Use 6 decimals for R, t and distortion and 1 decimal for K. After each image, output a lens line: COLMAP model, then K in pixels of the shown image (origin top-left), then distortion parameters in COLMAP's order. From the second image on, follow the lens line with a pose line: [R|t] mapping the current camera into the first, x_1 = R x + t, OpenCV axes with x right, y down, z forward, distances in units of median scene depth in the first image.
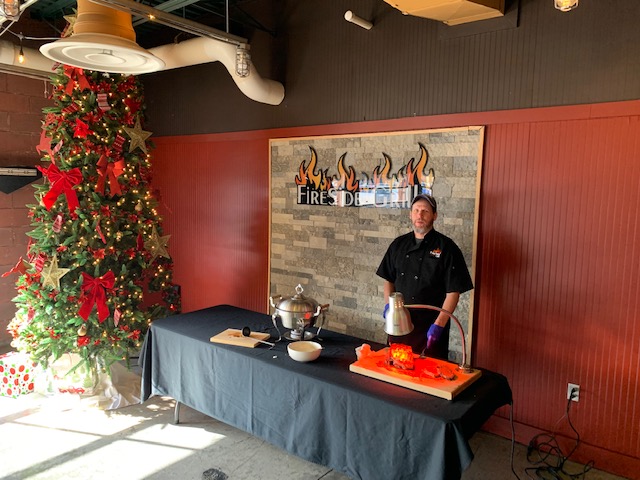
lens RADIAL K [[472.7, 0, 315.9], [0, 472.7, 241.4], [0, 0, 1]] dist [0.030632, -0.000556]
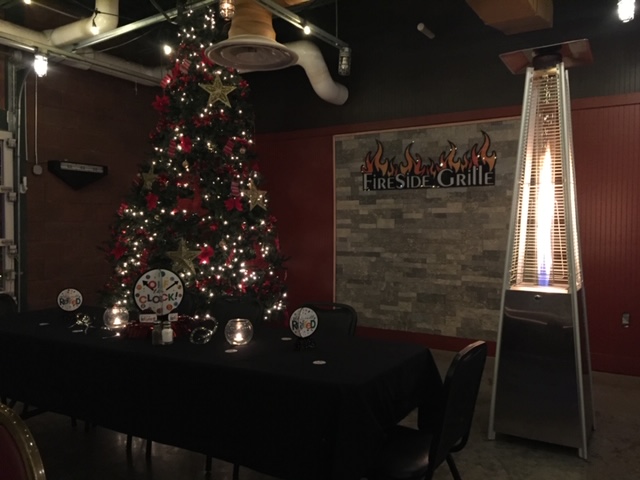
lens RADIAL K [[535.9, 0, 316.7], [0, 535.9, 241.0], [0, 0, 1]] dist [0.068873, 0.005251]
pose [[0.992894, -0.024807, 0.116385, -0.312294], [0.034046, 0.996366, -0.078078, 0.140862], [-0.114025, 0.081485, 0.990131, -0.246144]]
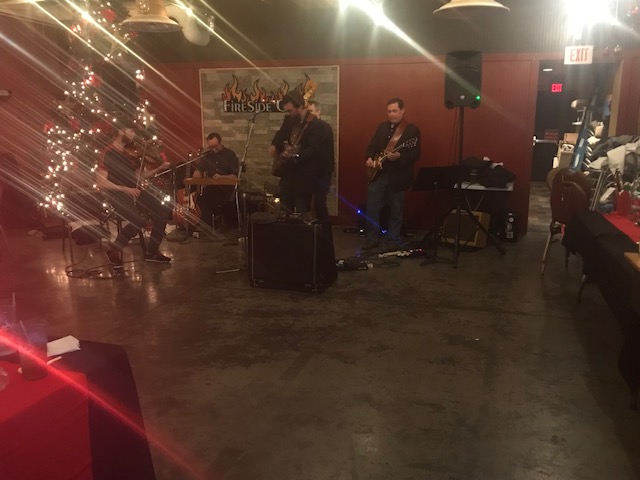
lens RADIAL K [[595.8, 0, 320.5], [0, 595.8, 243.1], [0, 0, 1]] dist [0.001849, 0.000000]
pose [[0.921015, -0.095756, 0.377575, -0.541312], [0.059867, 0.992595, 0.105697, 0.161467], [-0.384900, -0.074744, 0.919927, -0.960406]]
